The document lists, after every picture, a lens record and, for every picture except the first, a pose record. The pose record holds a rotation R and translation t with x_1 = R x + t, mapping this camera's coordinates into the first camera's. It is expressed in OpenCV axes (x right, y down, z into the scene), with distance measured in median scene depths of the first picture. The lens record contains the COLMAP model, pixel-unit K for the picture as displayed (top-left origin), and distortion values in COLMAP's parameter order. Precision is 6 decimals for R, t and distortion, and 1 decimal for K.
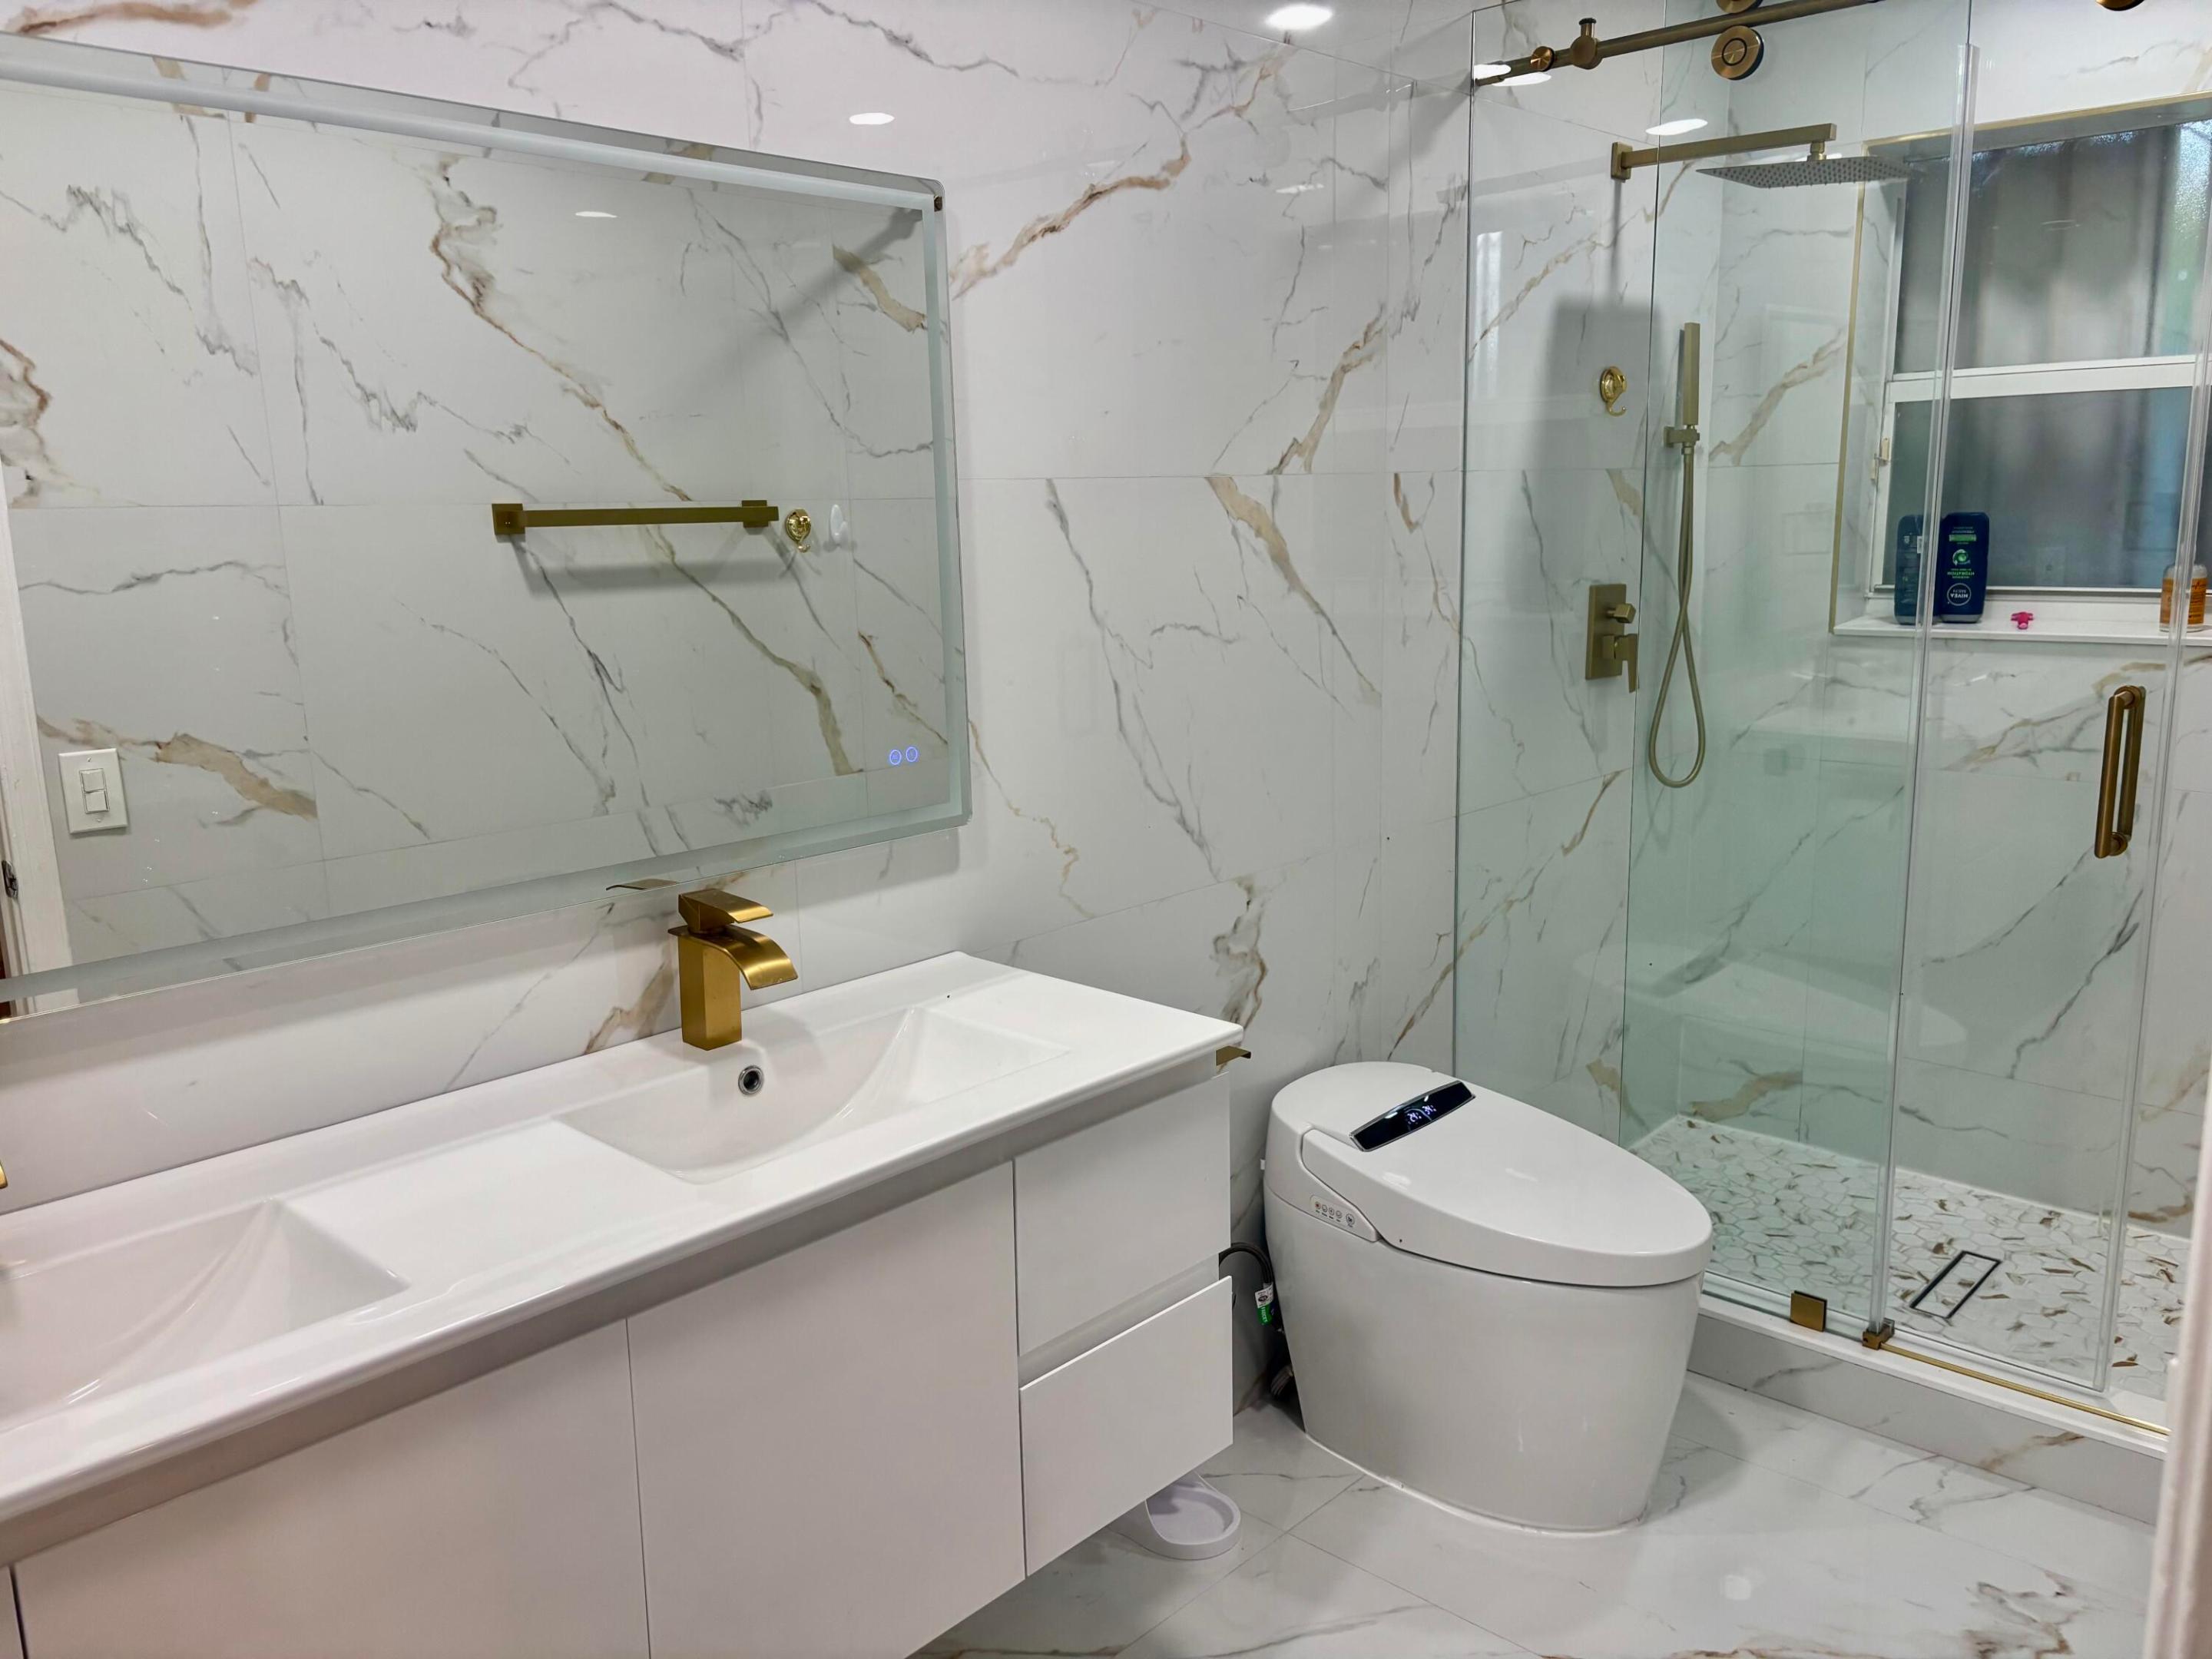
lens RADIAL K [[1677.6, 0, 1104.5], [0, 1677.6, 821.5], [0, 0, 1]] dist [0.023411, -0.028299]
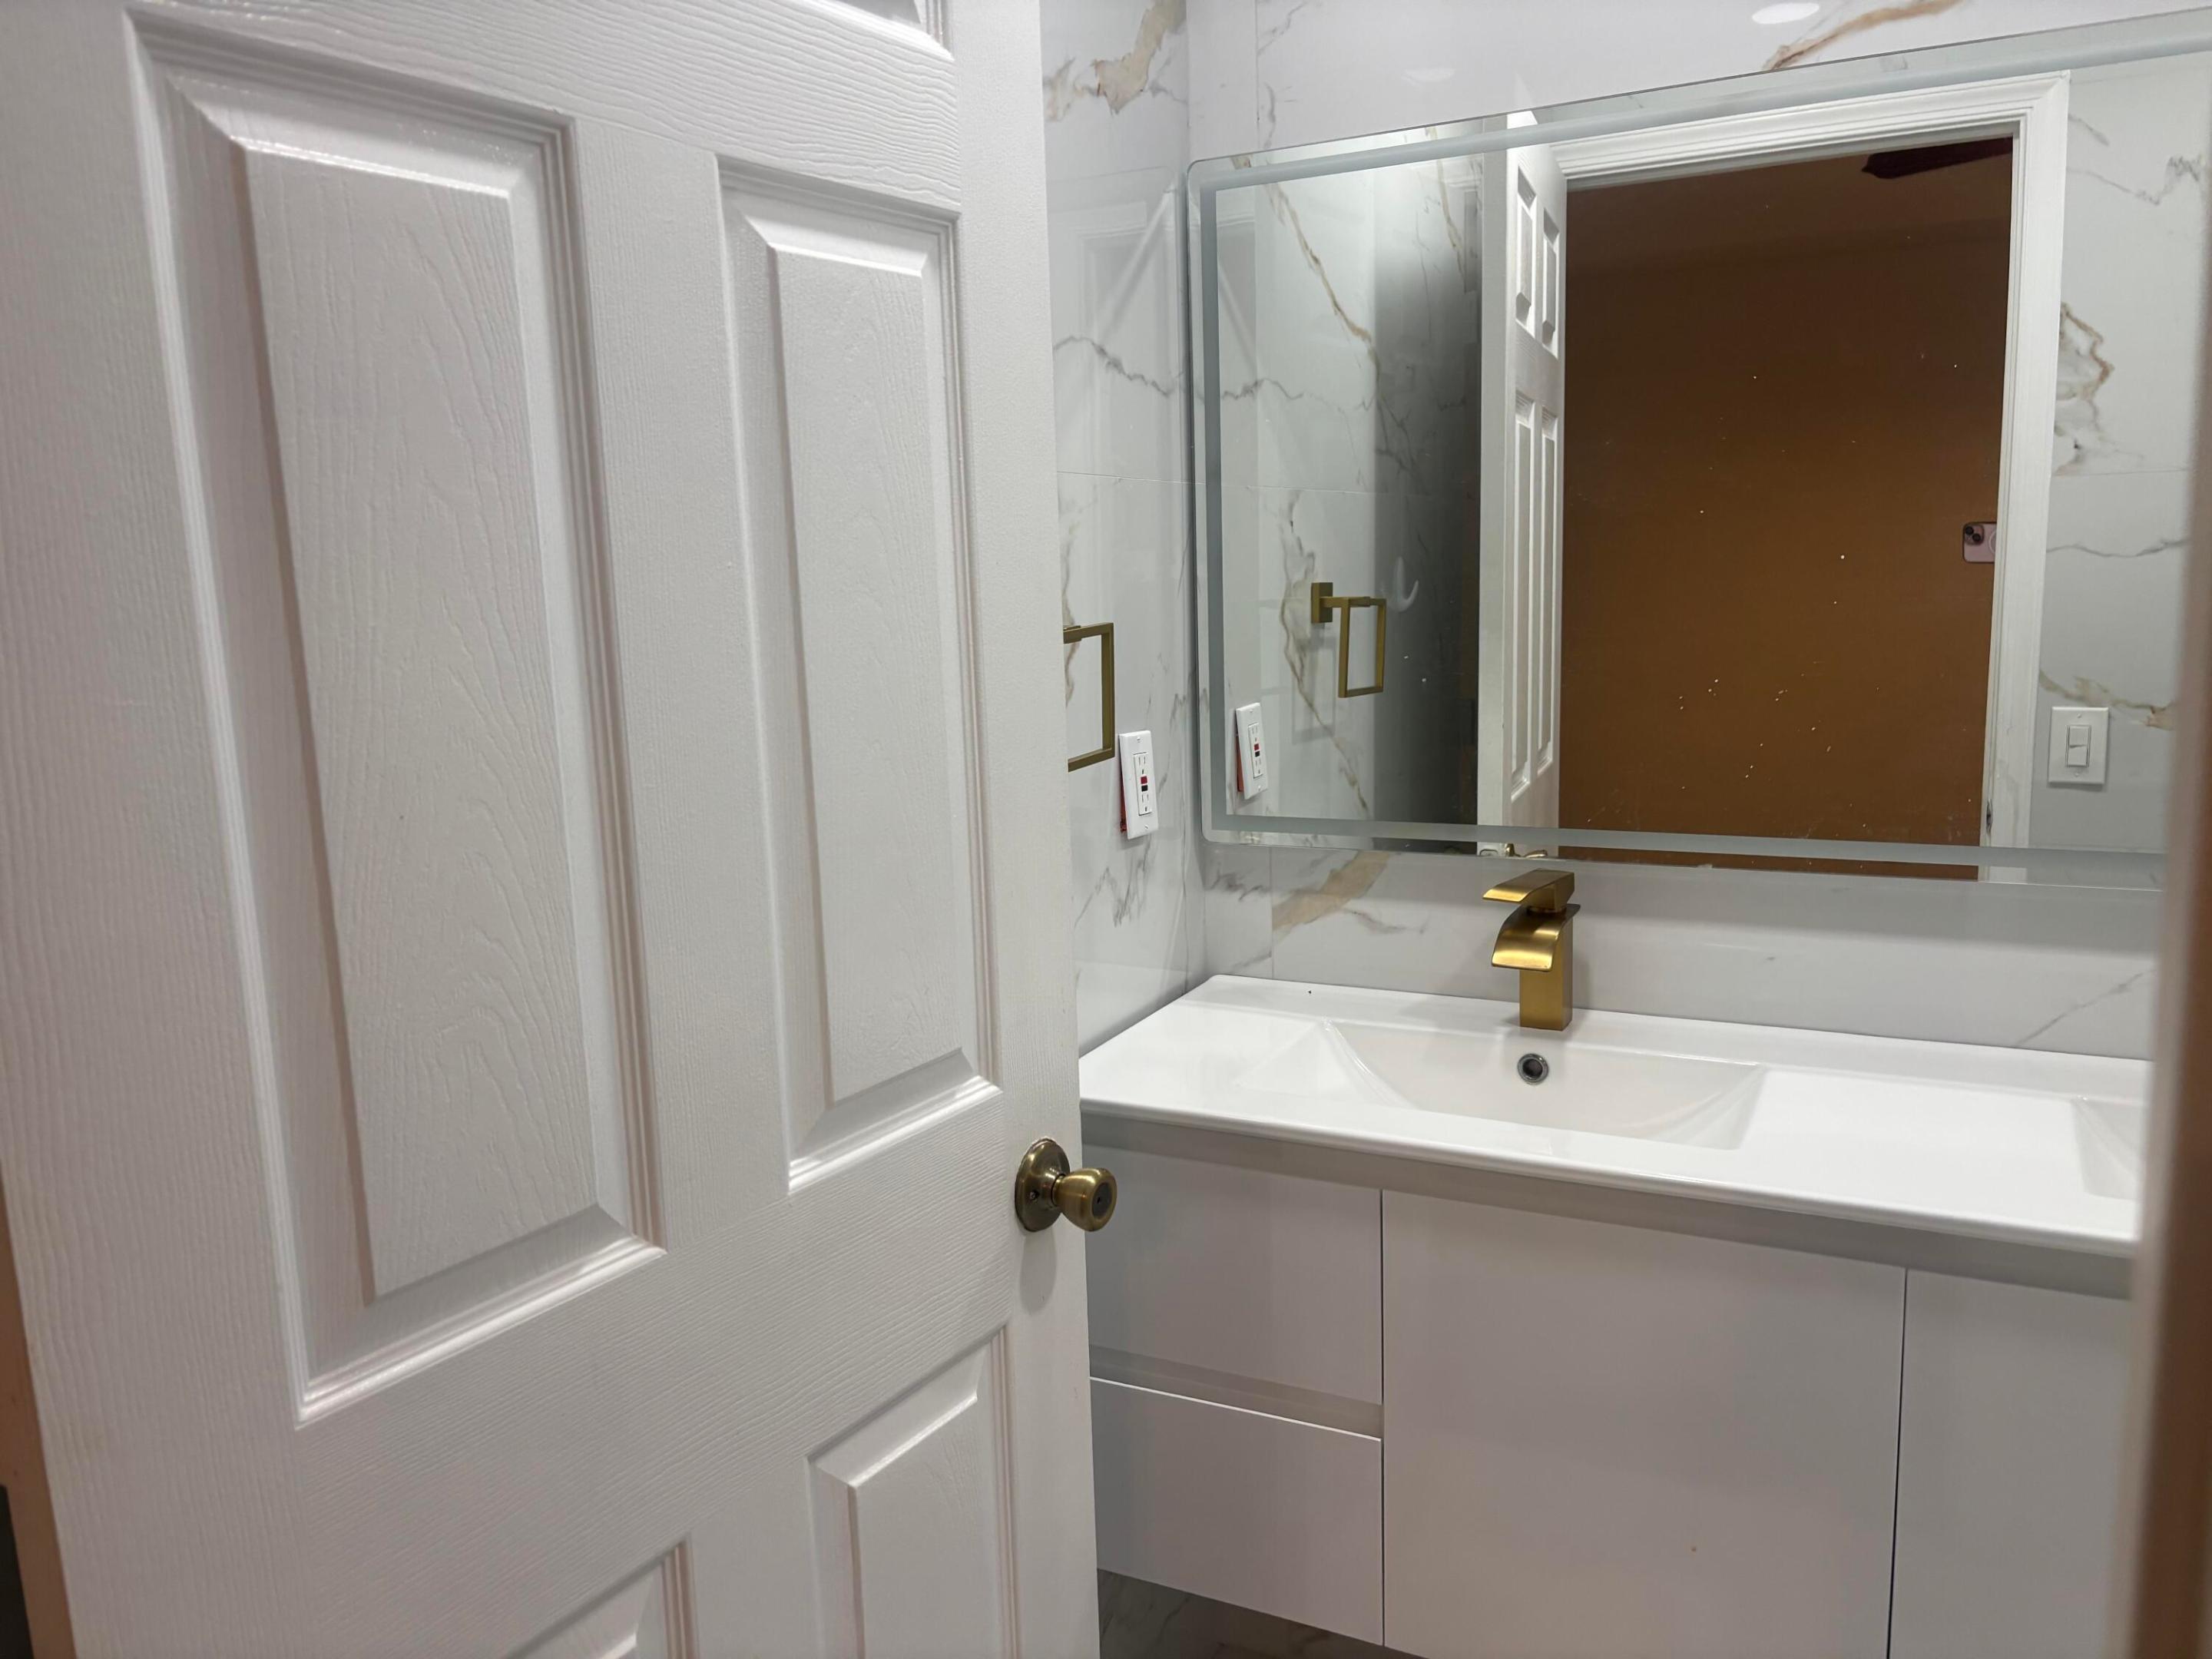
lens RADIAL K [[1677.6, 0, 1102.8], [0, 1677.6, 836.3], [0, 0, 1]] dist [0.023411, -0.028299]
pose [[0.306264, 0.172233, -0.936236, 0.214385], [-0.157901, 0.979064, 0.128459, -0.002027], [0.938760, 0.108490, 0.327048, 0.098173]]
